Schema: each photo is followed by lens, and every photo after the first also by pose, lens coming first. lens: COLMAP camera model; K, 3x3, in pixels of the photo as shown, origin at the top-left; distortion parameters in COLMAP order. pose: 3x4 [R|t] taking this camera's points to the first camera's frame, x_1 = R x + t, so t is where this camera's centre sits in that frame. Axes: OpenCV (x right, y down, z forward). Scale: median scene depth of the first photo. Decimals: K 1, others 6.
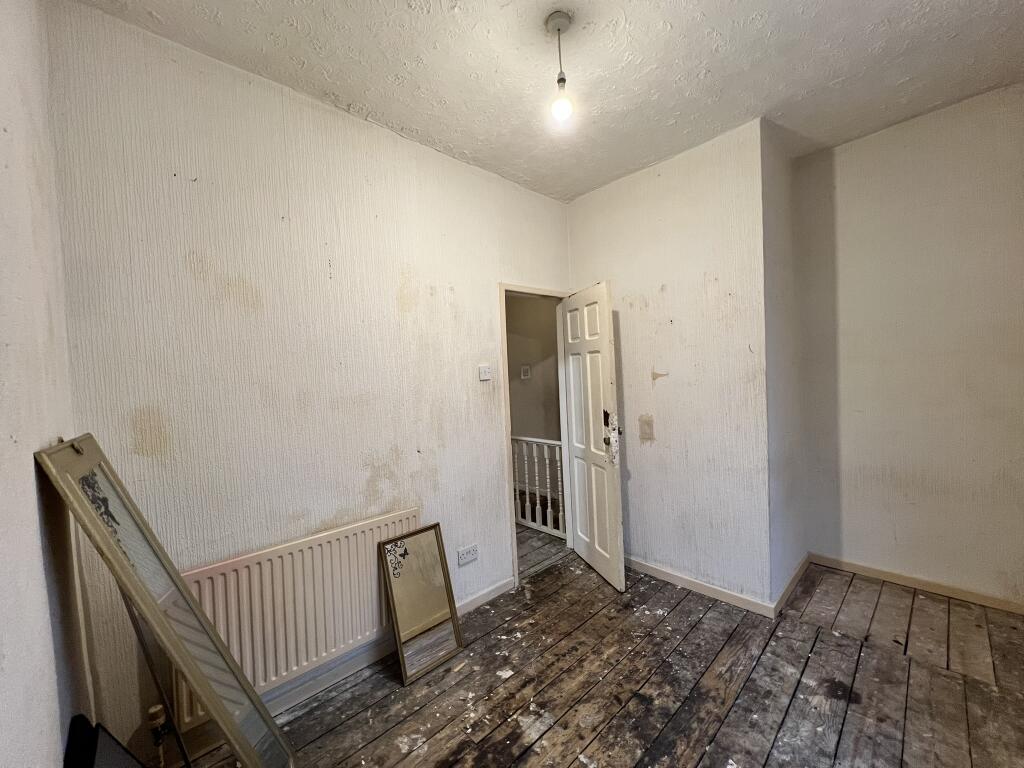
lens RADIAL K [[413.7, 0, 510.3], [0, 413.7, 381.9], [0, 0, 1]] dist [0.001435, -0.000021]
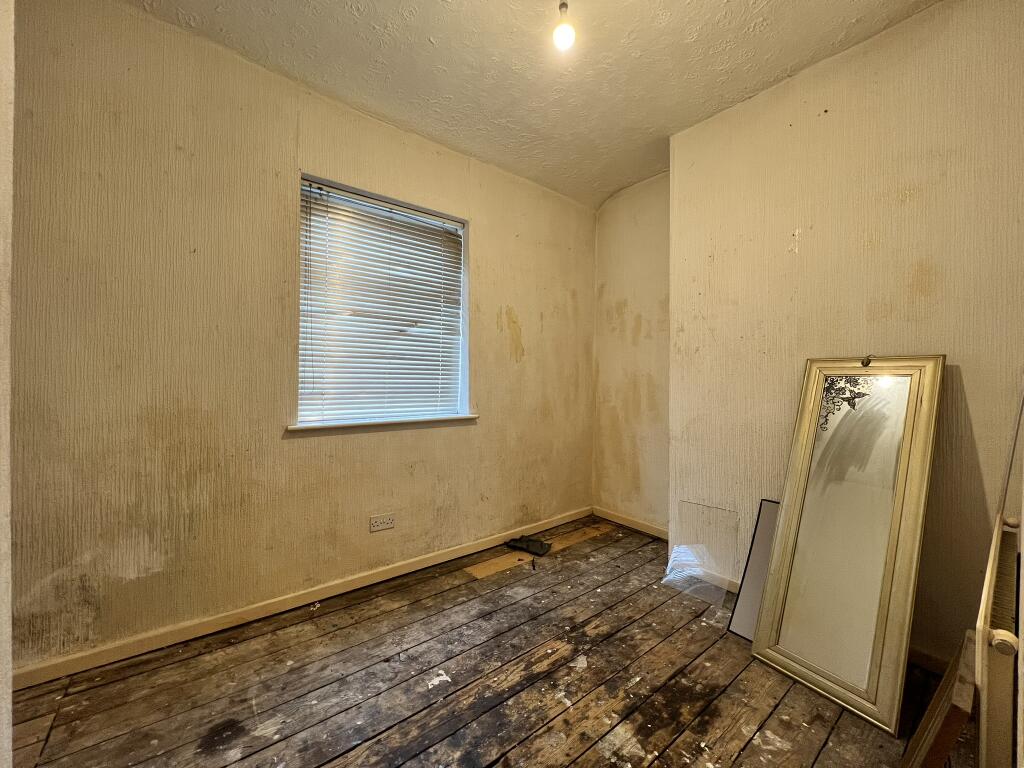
lens RADIAL K [[413.7, 0, 513.8], [0, 413.7, 383.8], [0, 0, 1]] dist [0.001435, -0.000021]
pose [[-0.995696, 0.039969, 0.083614, 0.175545], [0.041631, 0.998967, 0.018233, 0.104354], [-0.082799, 0.021636, -0.996331, 1.839688]]
